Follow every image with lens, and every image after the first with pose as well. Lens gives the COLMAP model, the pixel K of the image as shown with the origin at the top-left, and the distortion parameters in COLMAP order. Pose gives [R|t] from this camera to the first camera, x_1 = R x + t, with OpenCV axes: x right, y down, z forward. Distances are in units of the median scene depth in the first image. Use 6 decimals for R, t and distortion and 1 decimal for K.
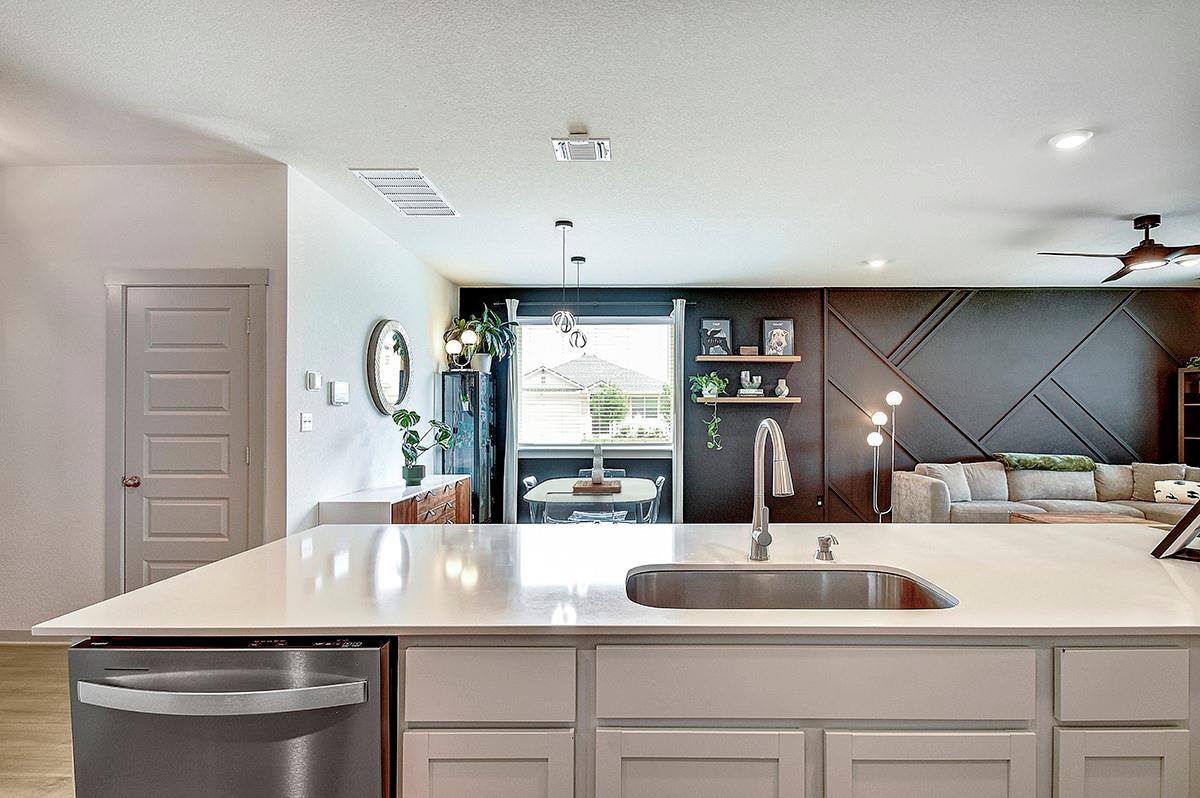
lens RADIAL K [[609.9, 0, 638.6], [0, 609.9, 415.5], [0, 0, 1]] dist [0.001323, -0.001494]
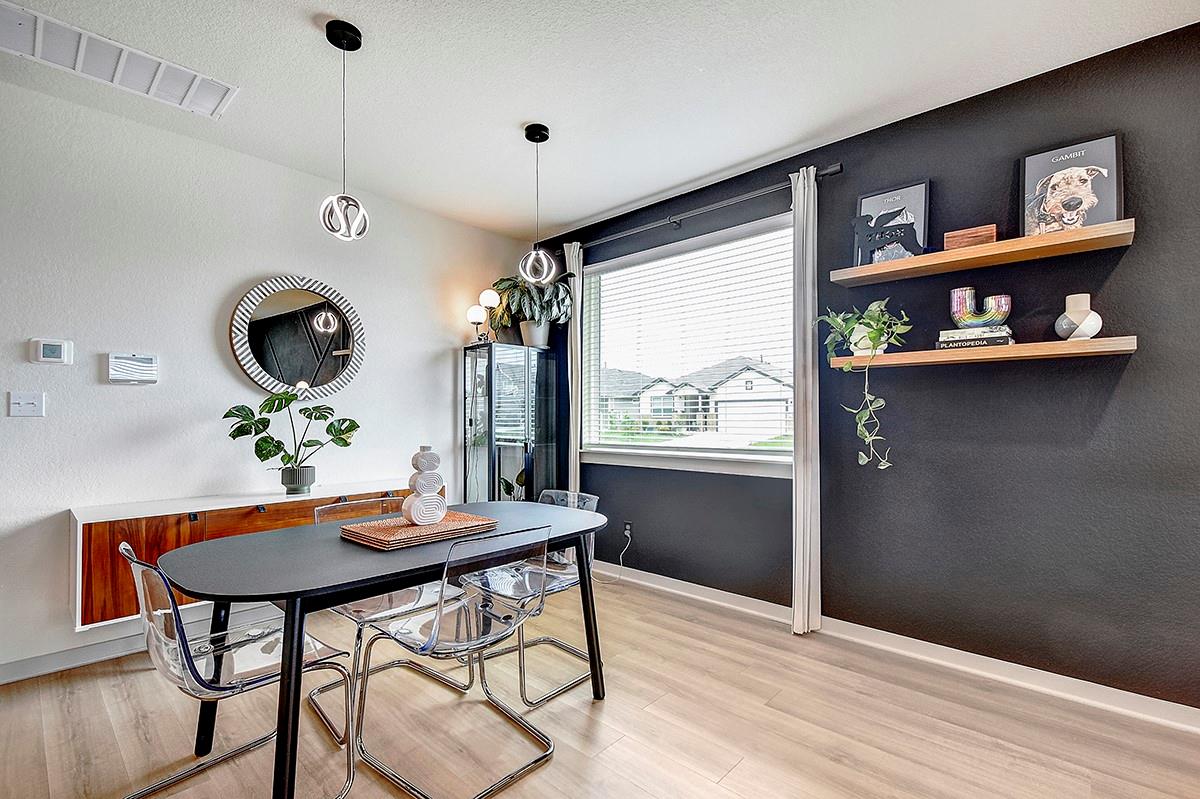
lens RADIAL K [[549.4, 0, 588.8], [0, 549.4, 406.8], [0, 0, 1]] dist [0.010307, -0.006172]
pose [[0.718601, -0.013706, -0.695287, 0.256552], [0.002640, 0.999852, -0.016981, 0.015656], [0.695417, 0.010367, 0.718531, 0.547709]]
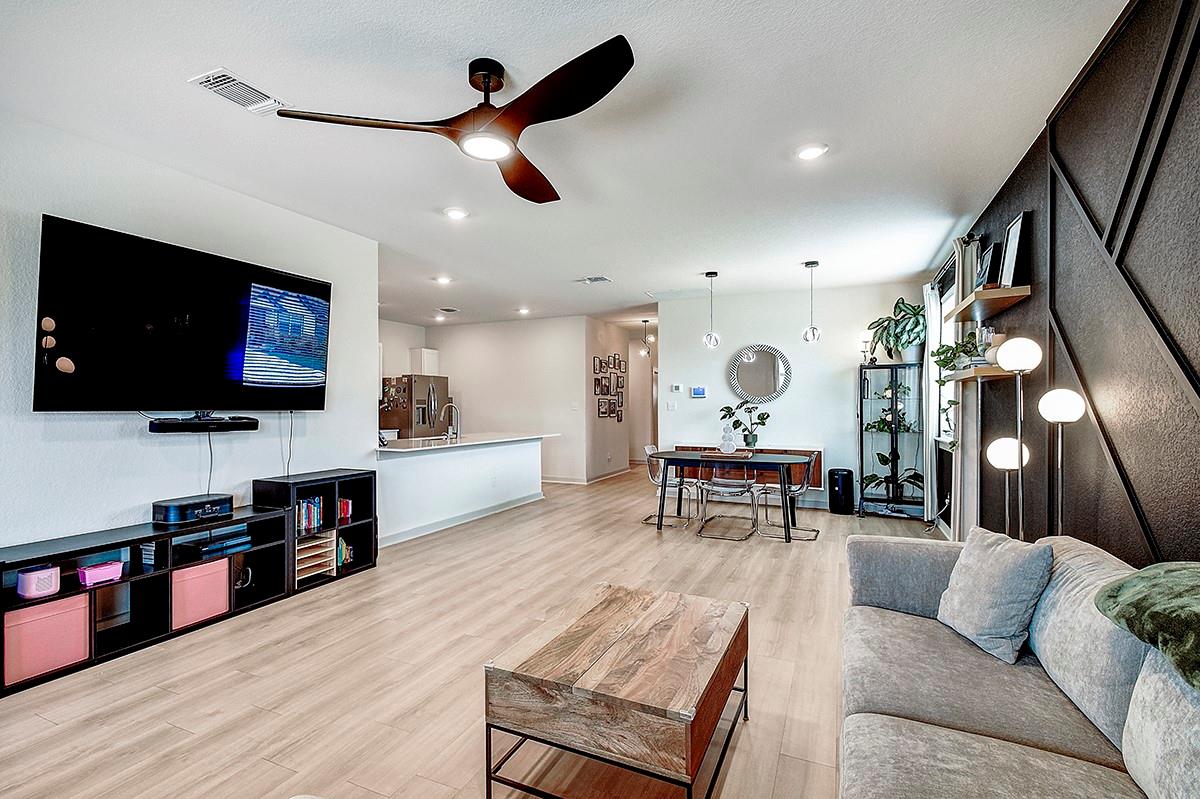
lens RADIAL K [[549.4, 0, 590.2], [0, 549.4, 403.4], [0, 0, 1]] dist [0.010307, -0.006172]
pose [[-0.420372, -0.004200, -0.907342, 0.842591], [-0.004591, 0.999986, -0.002502, 0.004384], [0.907340, 0.003114, -0.420386, 0.887286]]
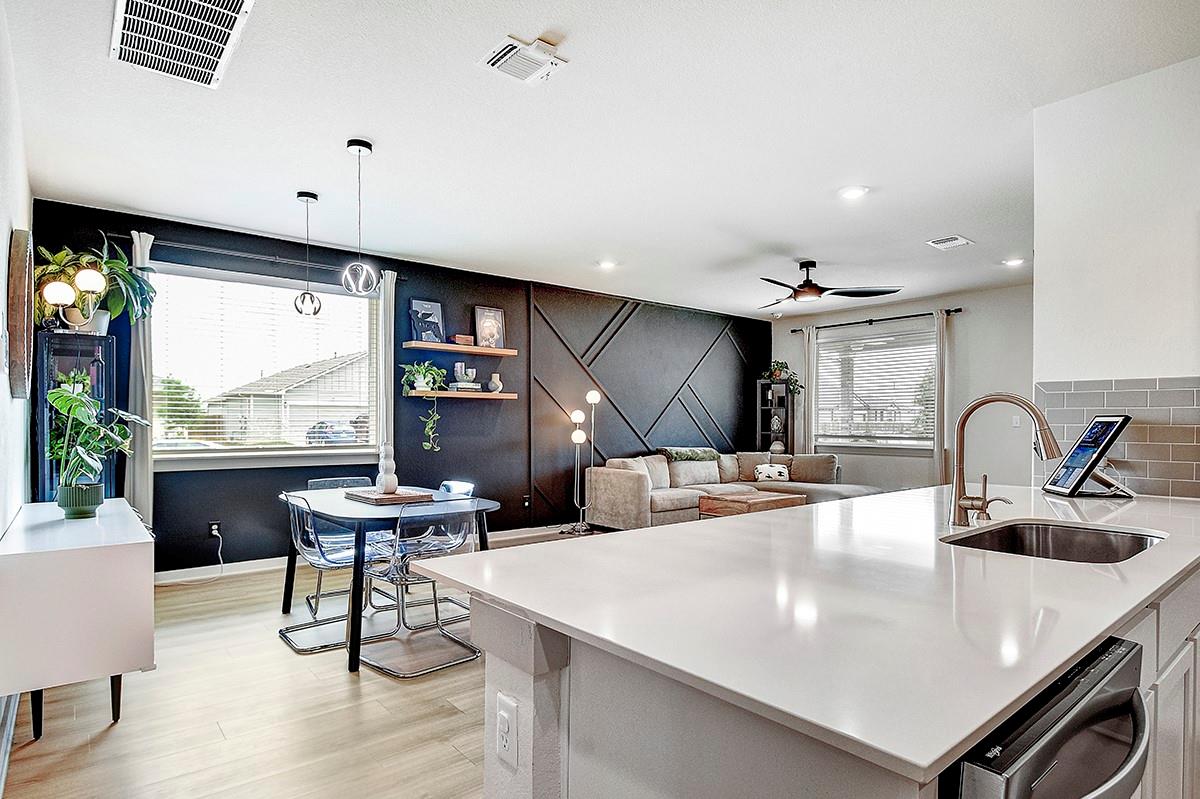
lens RADIAL K [[642.0, 0, 596.9], [0, 642.0, 422.2], [0, 0, 1]] dist [0.005868, -0.003884]
pose [[0.772410, 0.001456, 0.635123, -0.269986], [-0.001049, 0.999999, -0.001017, 0.015705], [-0.635124, 0.000119, 0.772410, 0.146108]]
